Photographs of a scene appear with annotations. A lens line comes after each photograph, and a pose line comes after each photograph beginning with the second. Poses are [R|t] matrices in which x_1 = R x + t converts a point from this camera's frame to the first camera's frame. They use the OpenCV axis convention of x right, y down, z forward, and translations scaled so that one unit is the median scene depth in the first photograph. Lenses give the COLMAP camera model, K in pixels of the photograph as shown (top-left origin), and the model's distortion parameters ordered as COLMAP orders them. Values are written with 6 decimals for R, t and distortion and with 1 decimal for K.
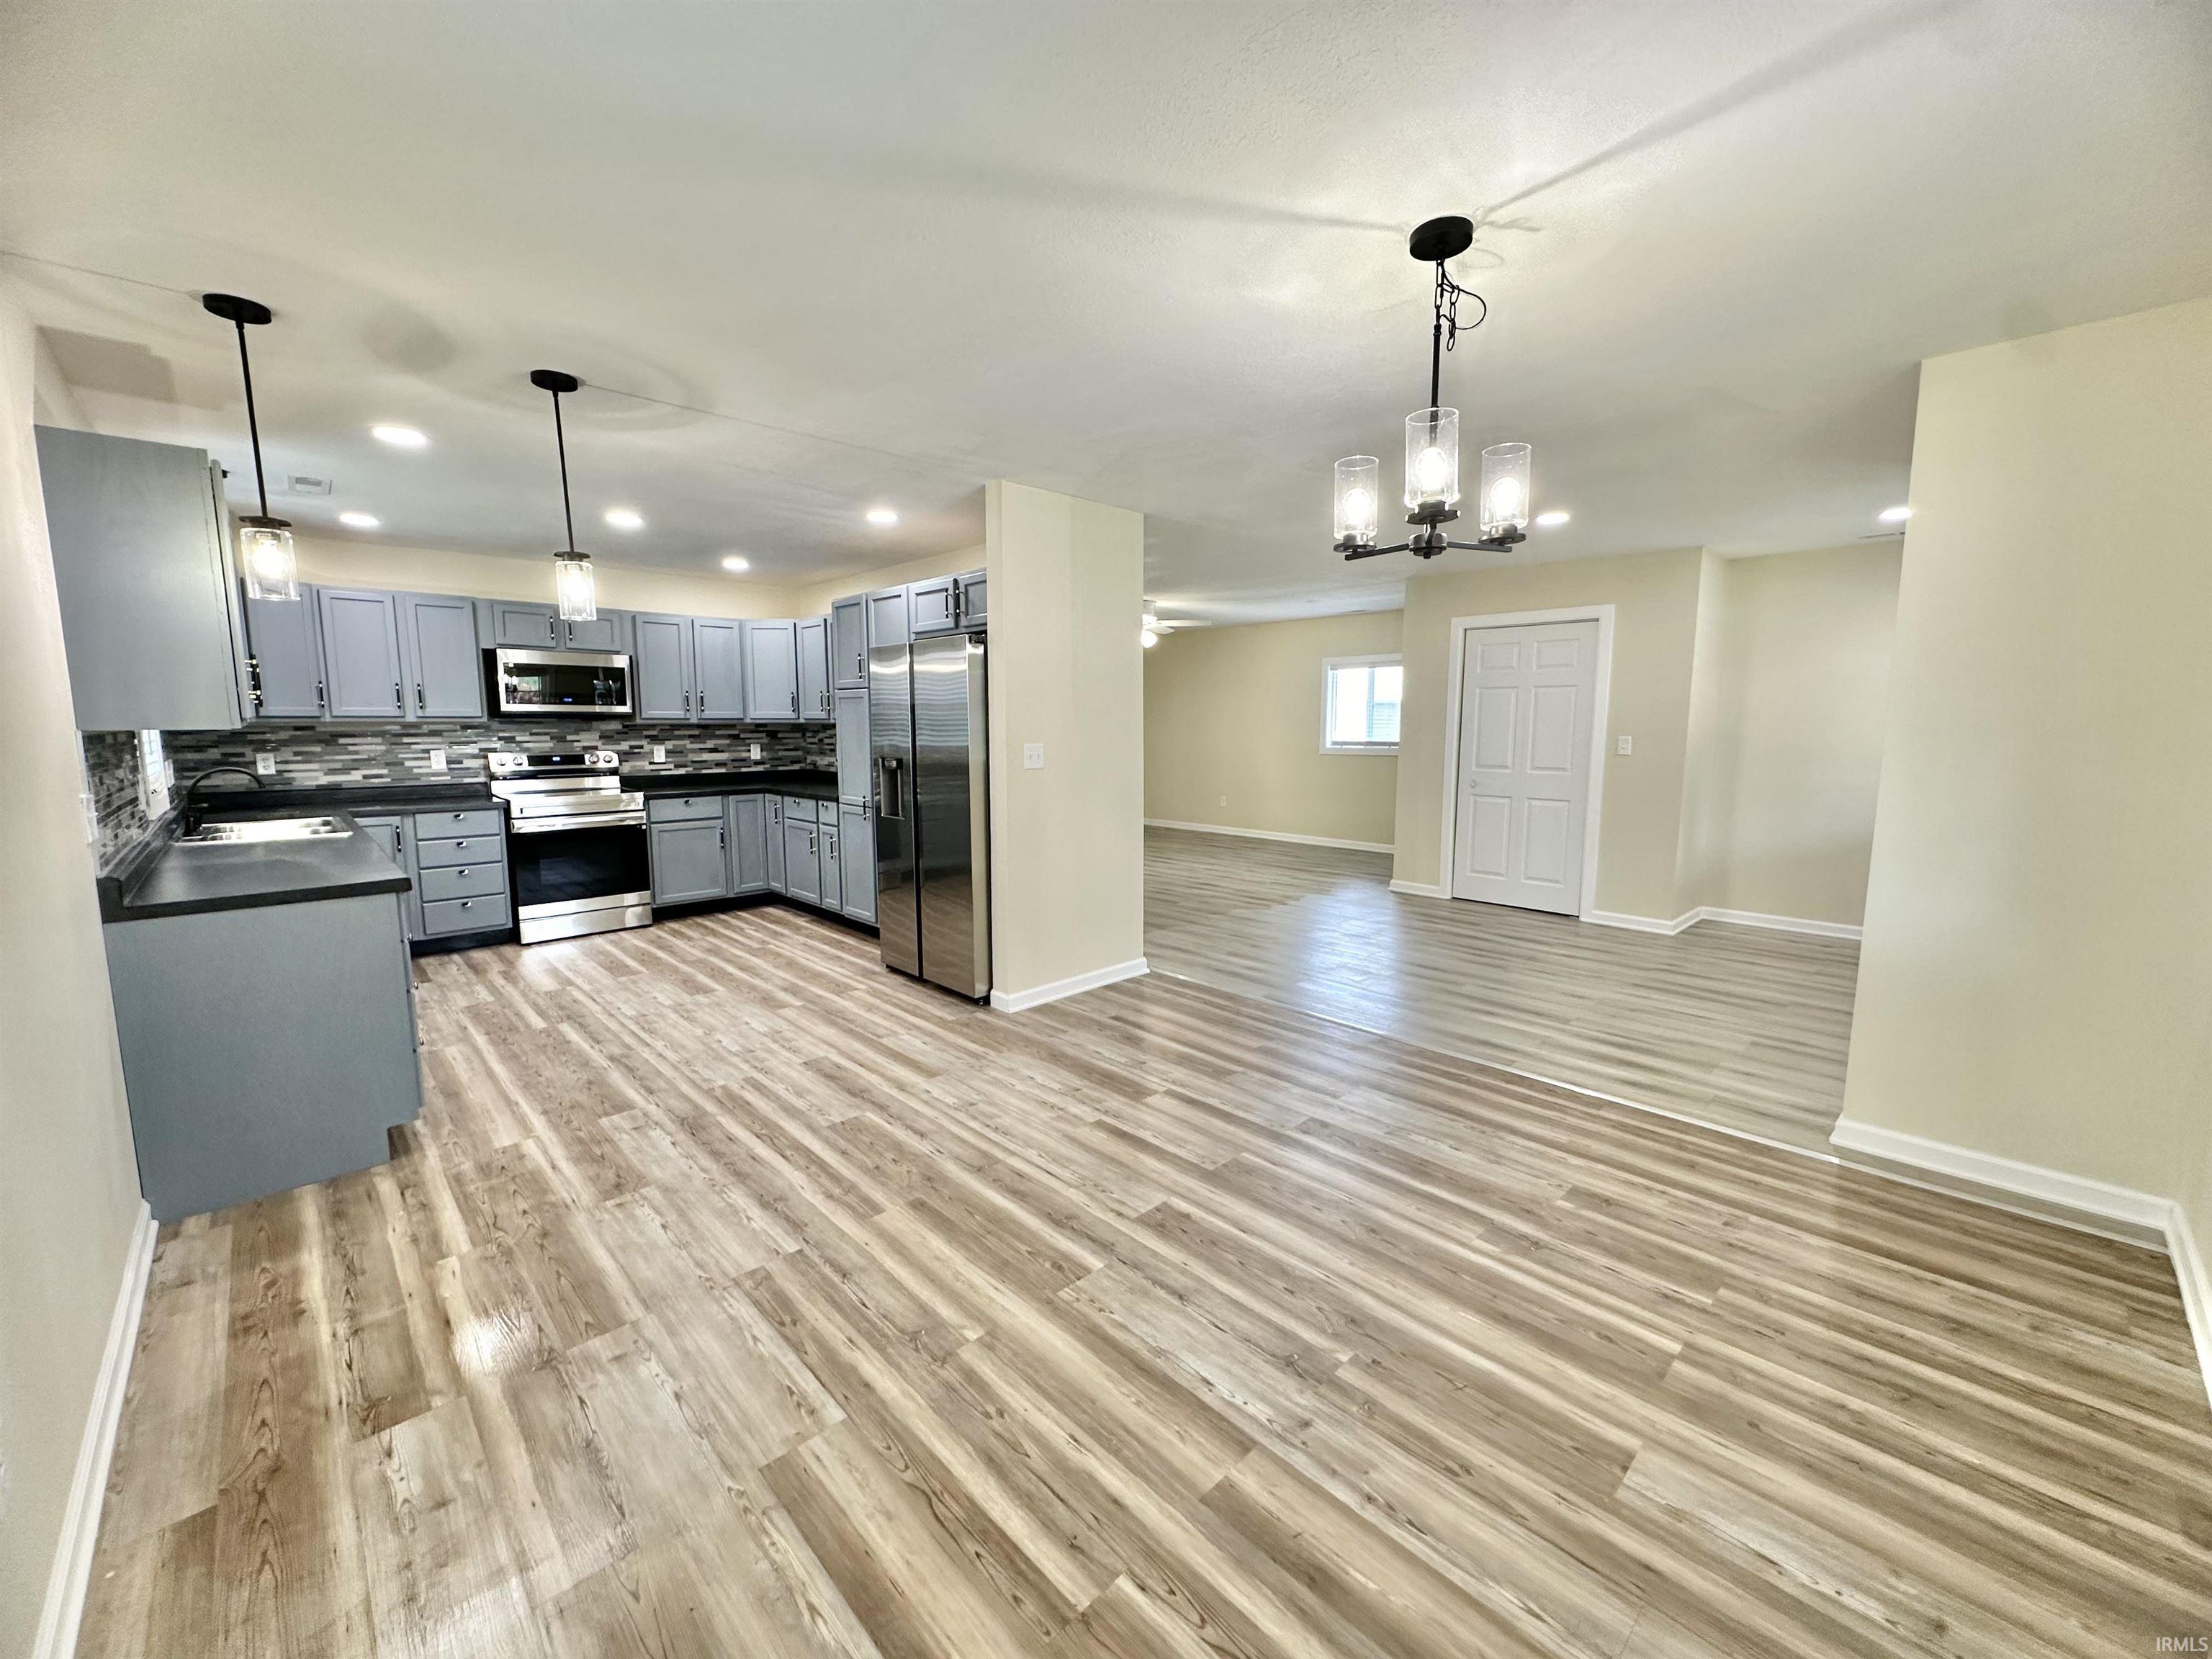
lens RADIAL K [[878.6, 0, 1104.4], [0, 878.6, 825.2], [0, 0, 1]] dist [-0.004674, 0.001193]
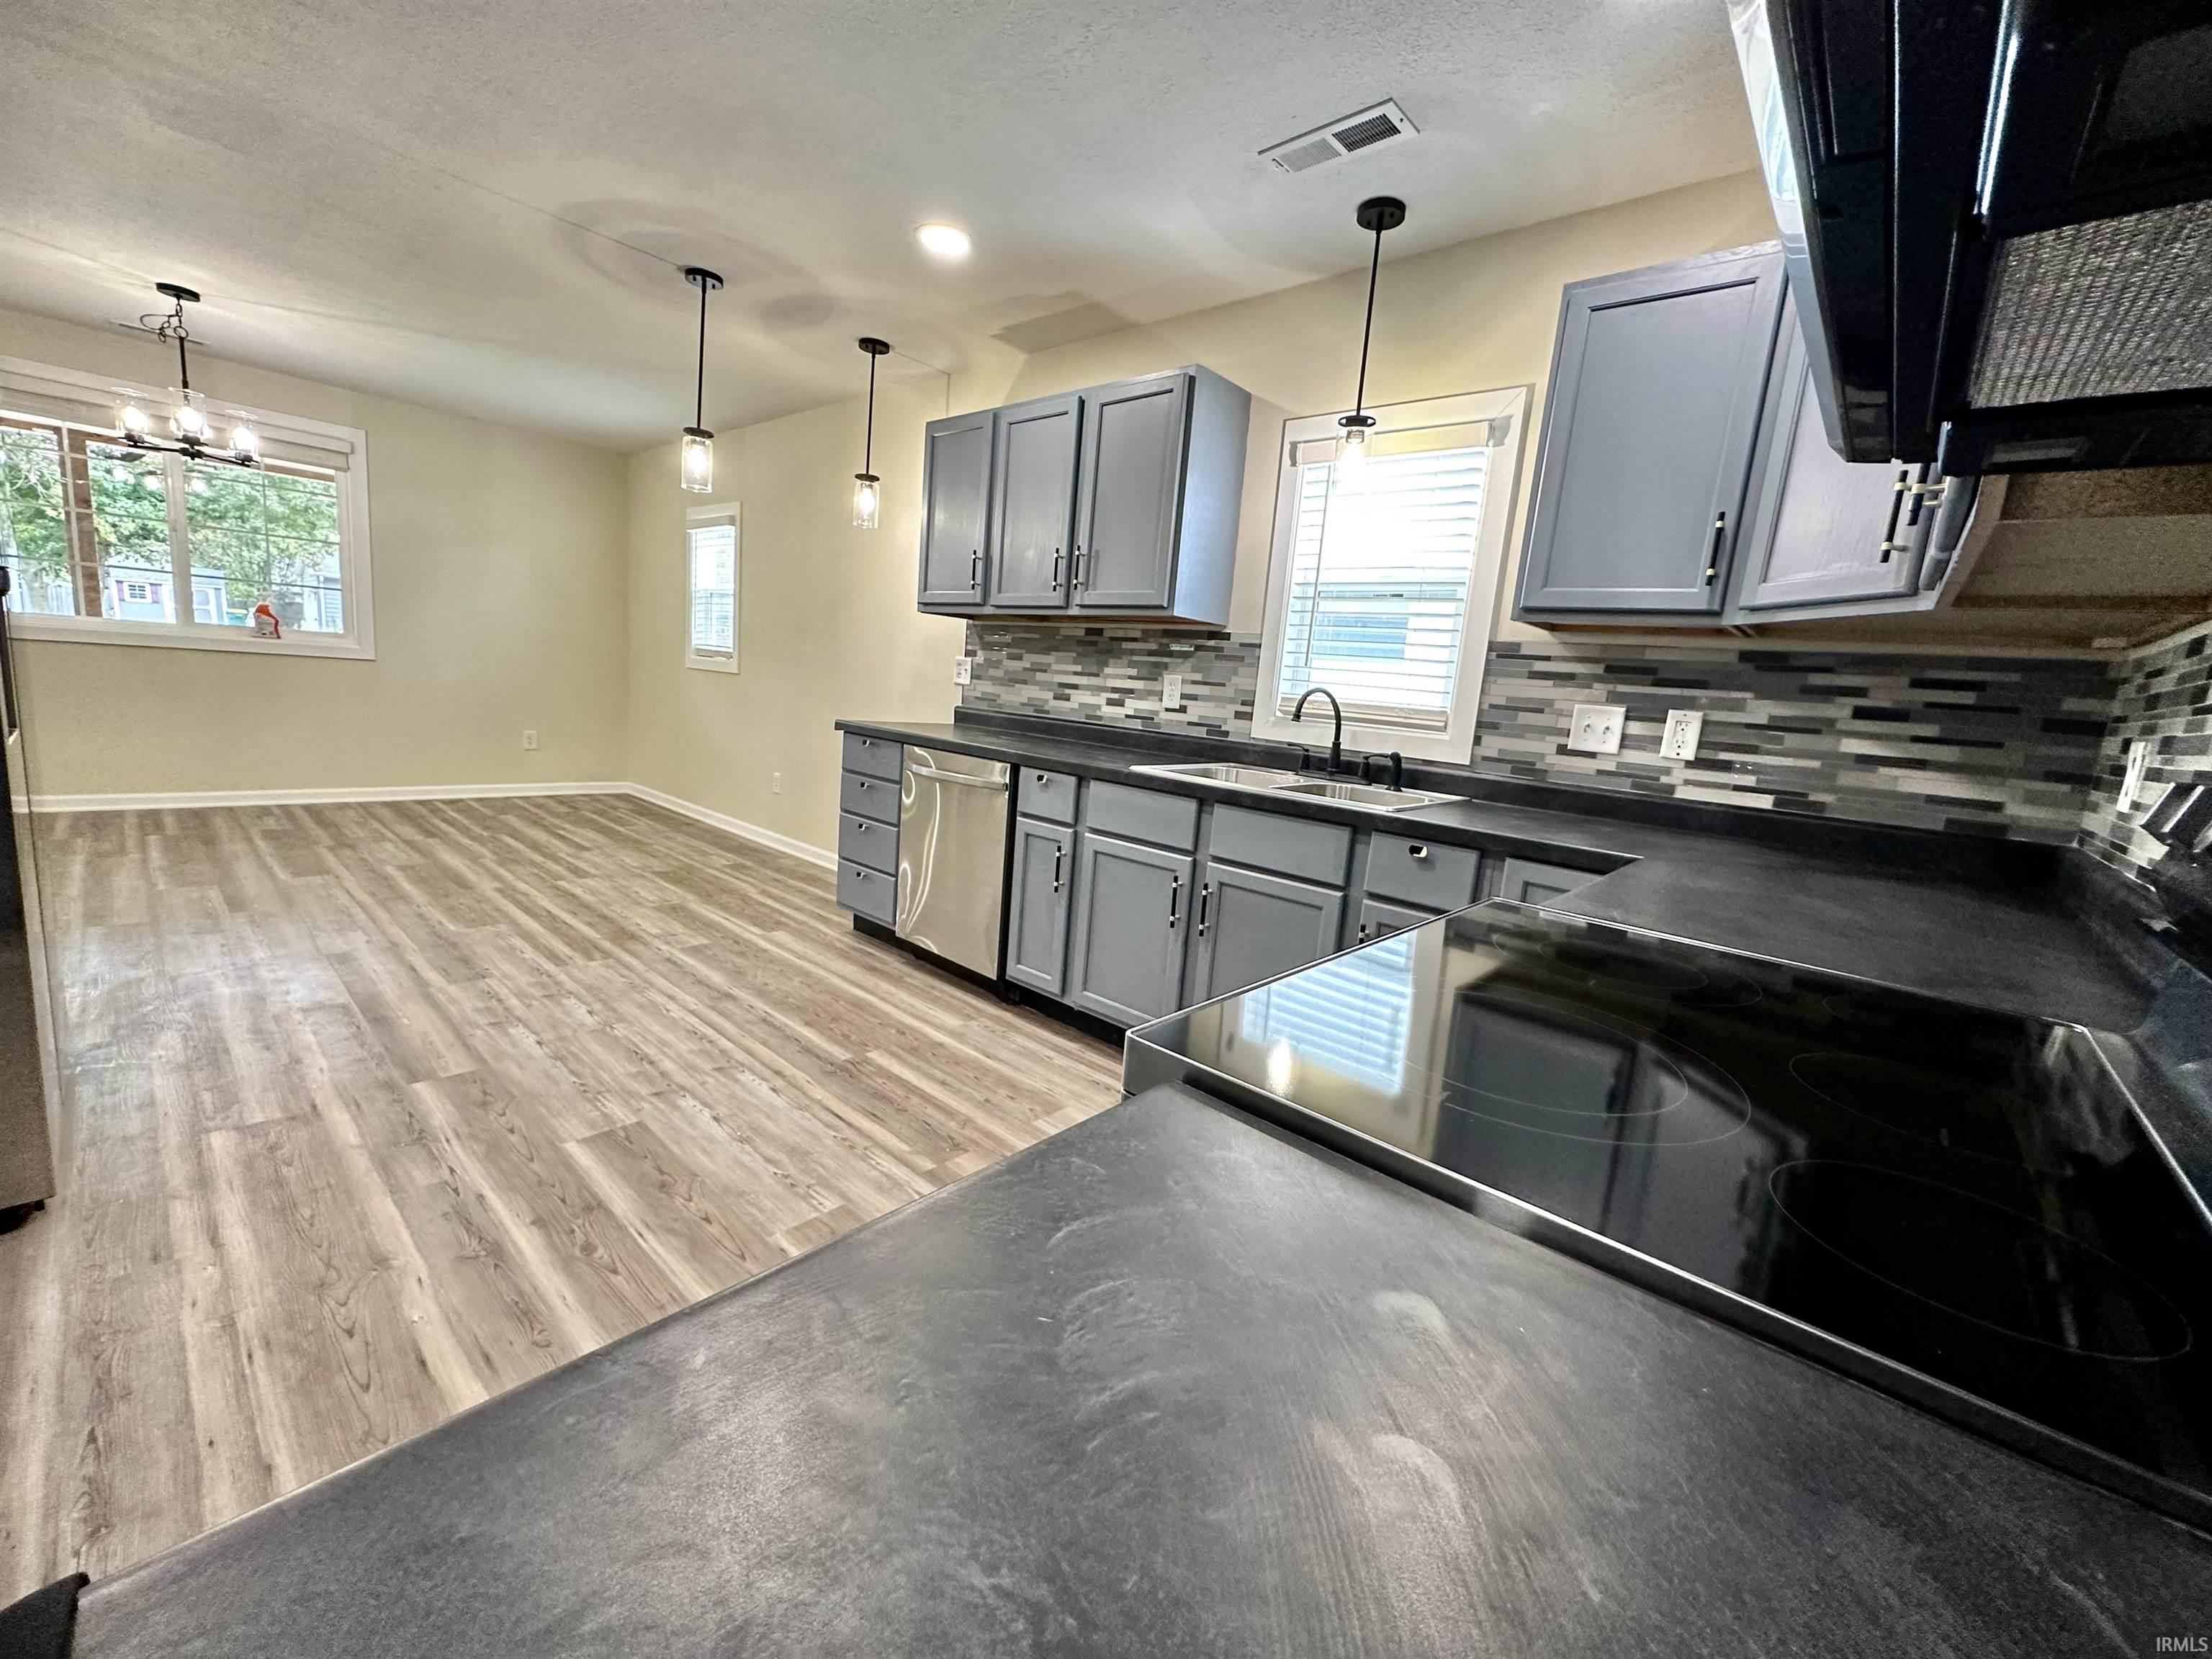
lens RADIAL K [[878.6, 0, 1107.5], [0, 878.6, 828.5], [0, 0, 1]] dist [-0.004674, 0.001193]
pose [[-0.993125, -0.069165, -0.094437, -0.675696], [-0.093410, 0.954480, 0.283271, -0.120098], [0.070546, 0.290145, -0.954379, 1.447007]]
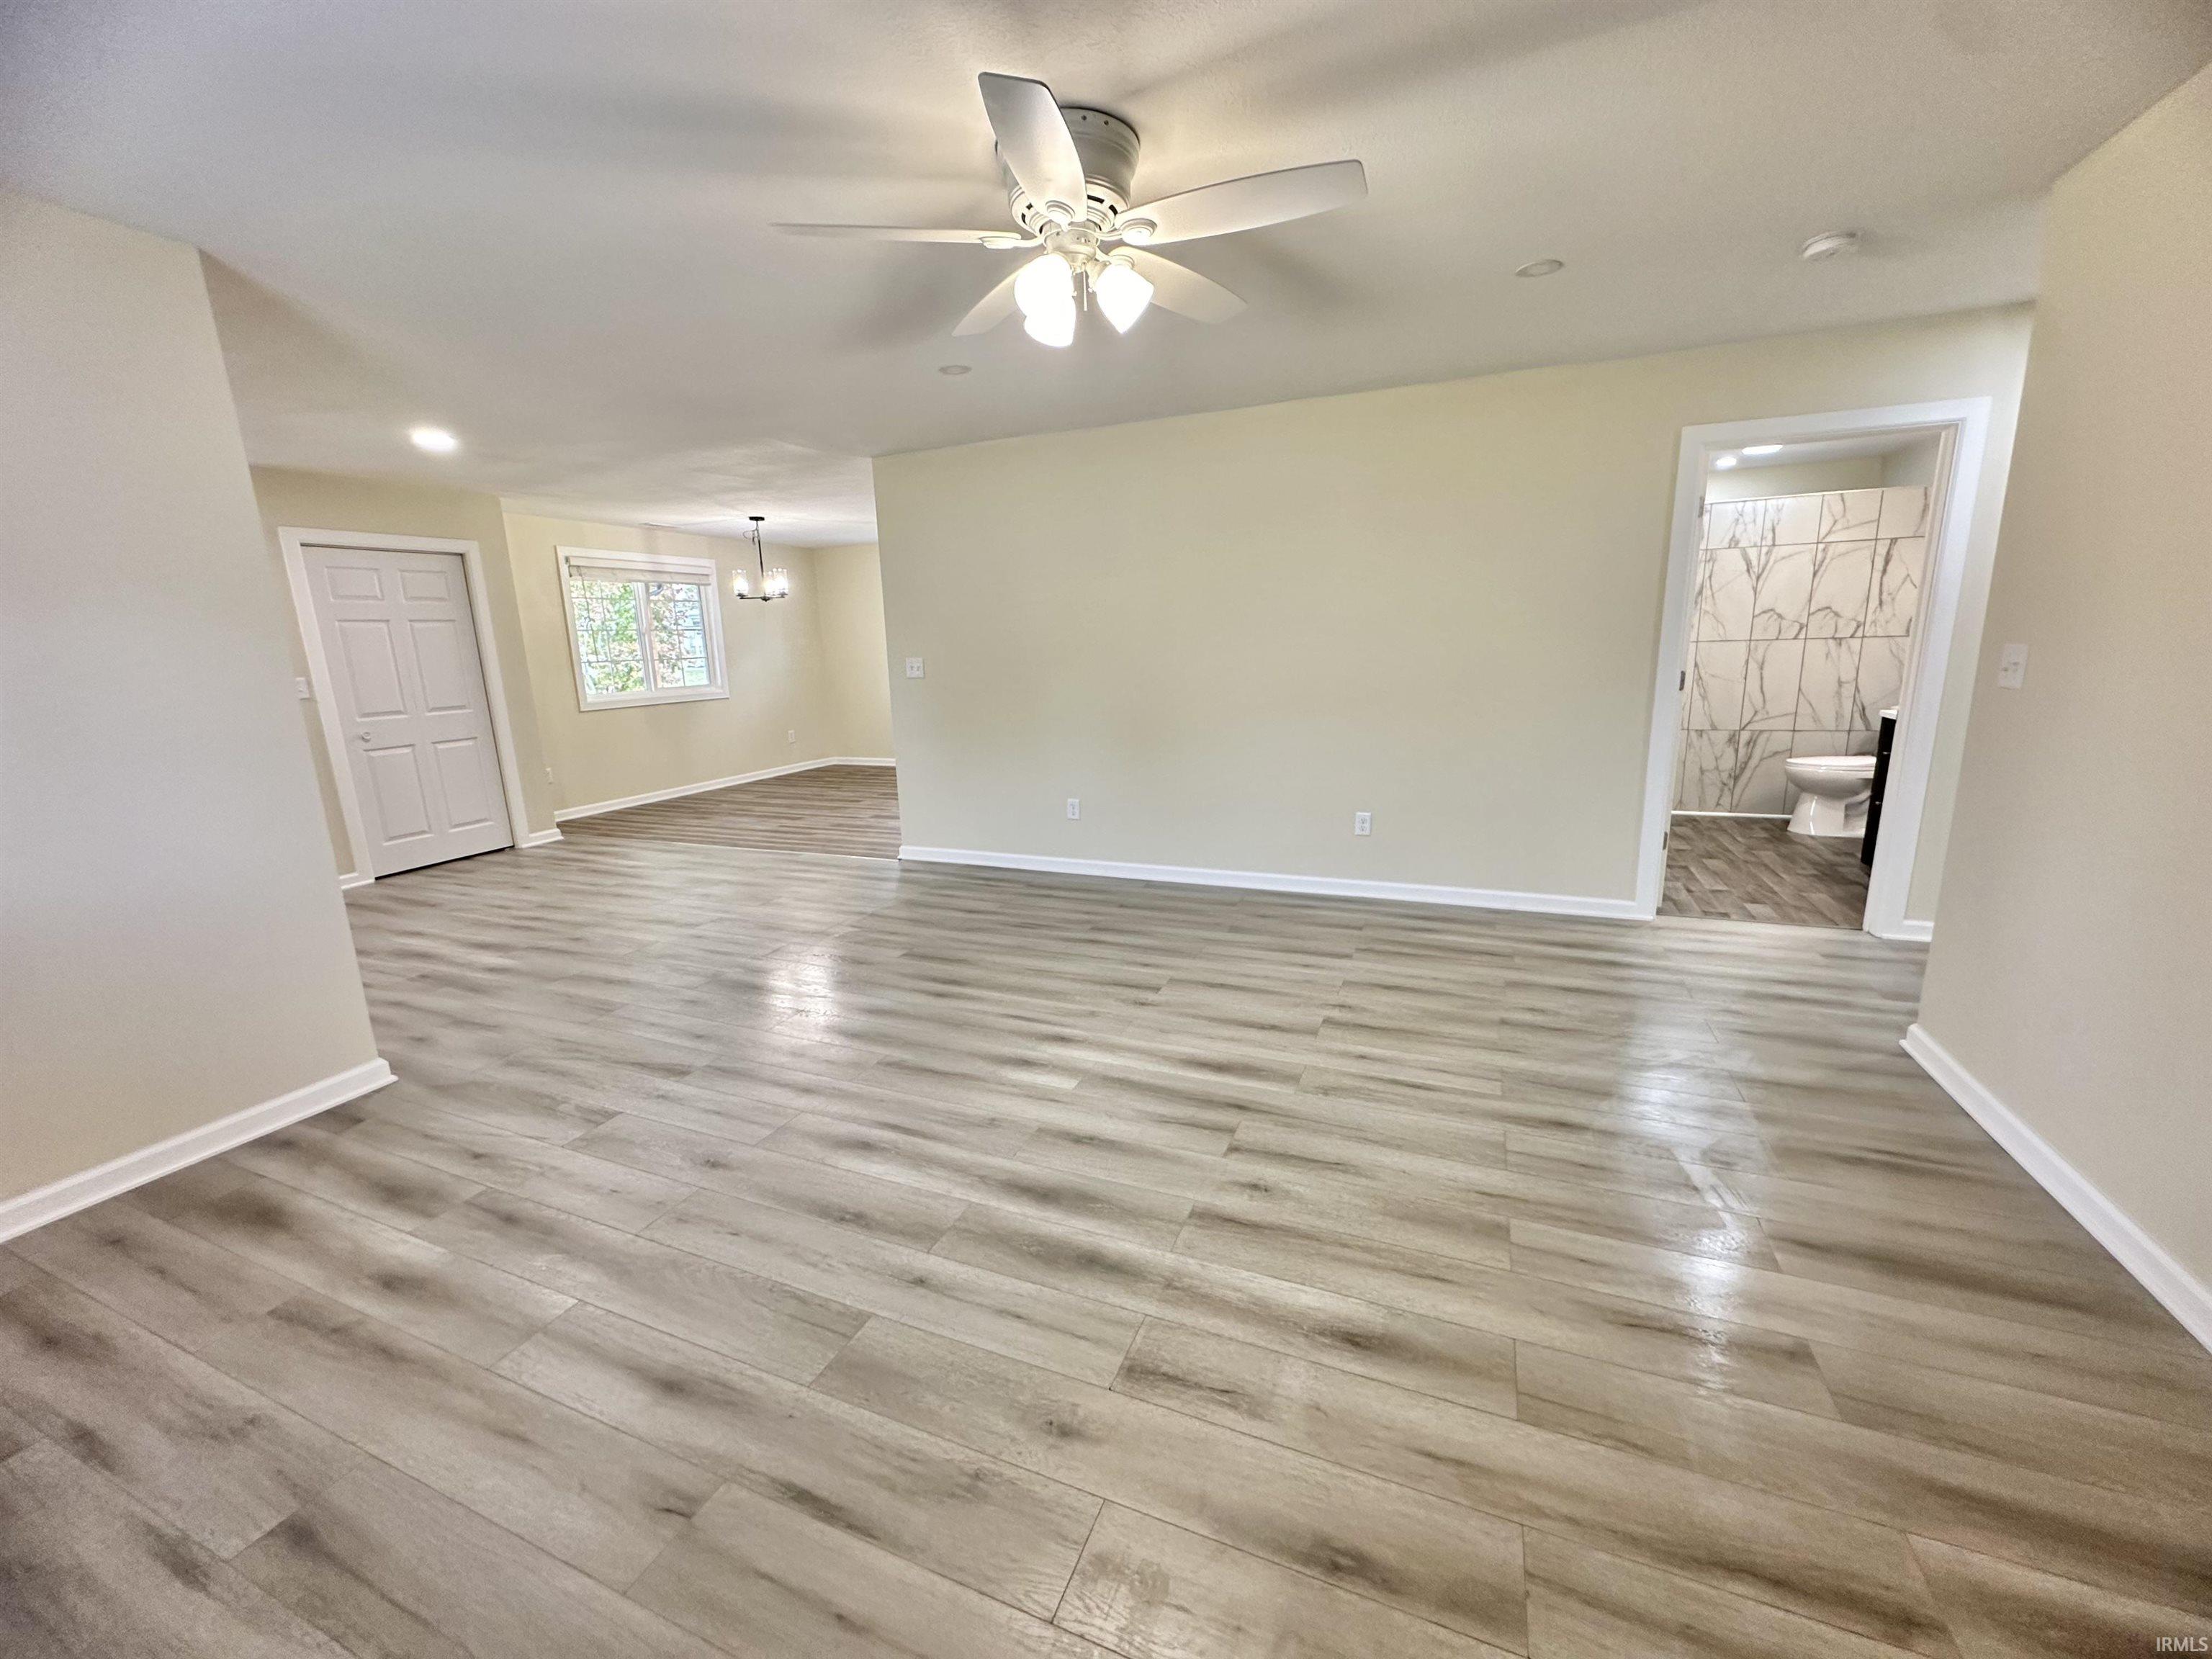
lens RADIAL K [[878.6, 0, 1106.9], [0, 878.6, 833.3], [0, 0, 1]] dist [-0.004674, 0.001193]
pose [[-0.916030, 0.114306, -0.384477, 0.266237], [-0.016762, 0.946789, 0.321419, -0.271040], [0.400759, 0.300875, -0.865371, 2.319180]]
